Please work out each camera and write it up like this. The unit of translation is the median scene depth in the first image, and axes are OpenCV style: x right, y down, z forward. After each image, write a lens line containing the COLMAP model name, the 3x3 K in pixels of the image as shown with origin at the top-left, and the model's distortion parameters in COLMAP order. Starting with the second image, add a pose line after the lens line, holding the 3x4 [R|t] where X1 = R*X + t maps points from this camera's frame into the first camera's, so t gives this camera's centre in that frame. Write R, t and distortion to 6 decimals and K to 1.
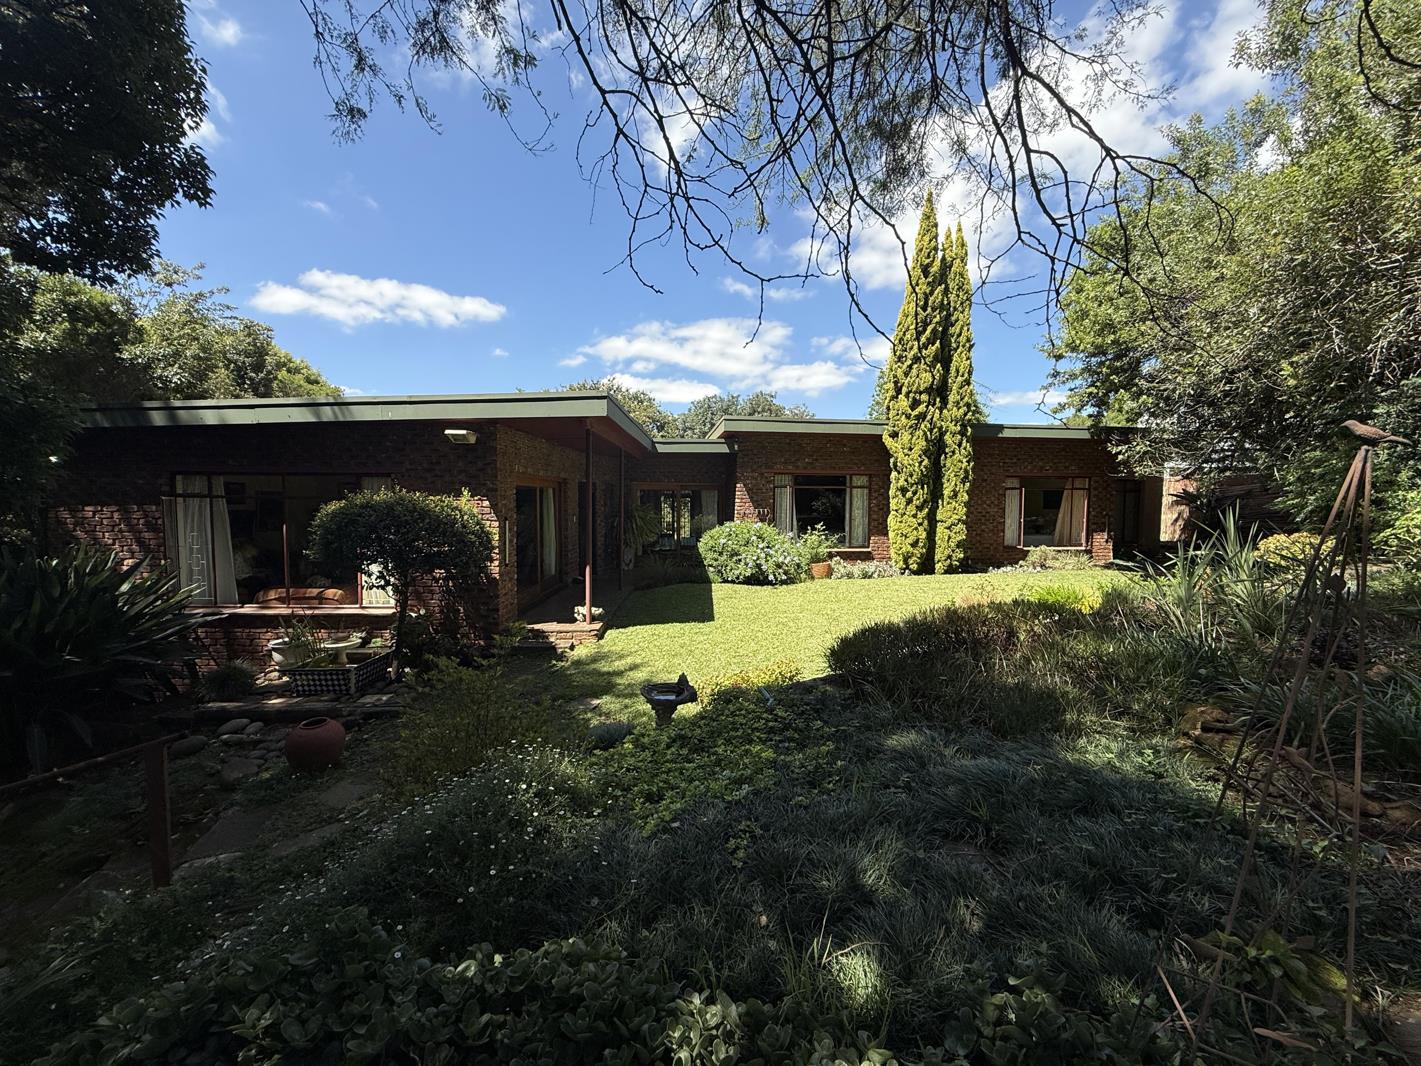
lens RADIAL K [[561.6, 0, 709.0], [0, 561.6, 528.5], [0, 0, 1]] dist [0.004563, 0.000577]
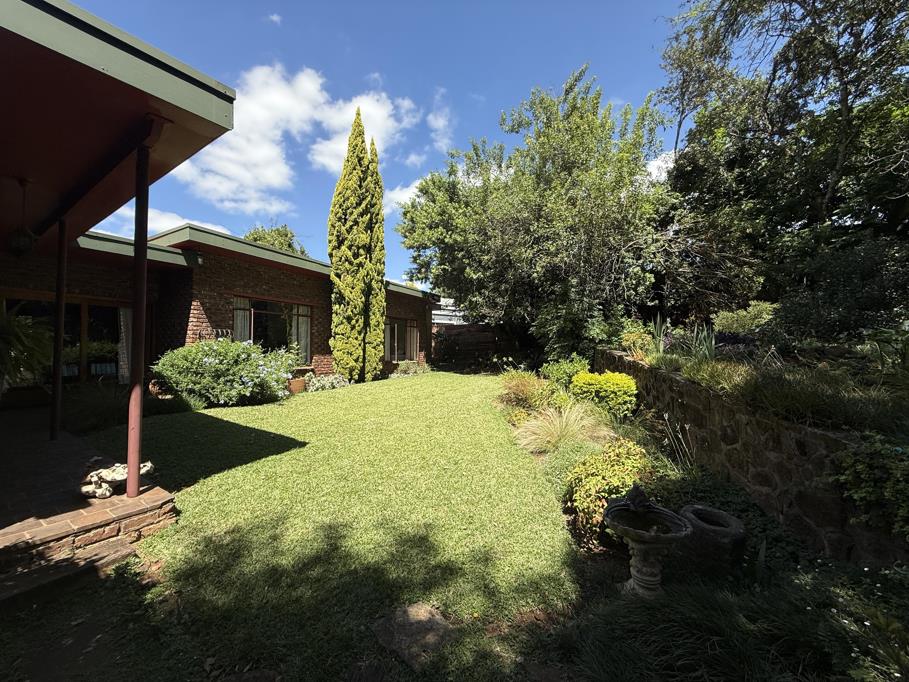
lens RADIAL K [[359.3, 0, 451.0], [0, 359.3, 340.1], [0, 0, 1]] dist [0.004563, 0.000577]
pose [[0.561614, 0.015955, 0.827246, -0.209838], [0.042251, 0.997957, -0.047931, 0.031172], [-0.826320, 0.061870, 0.559792, 0.342410]]
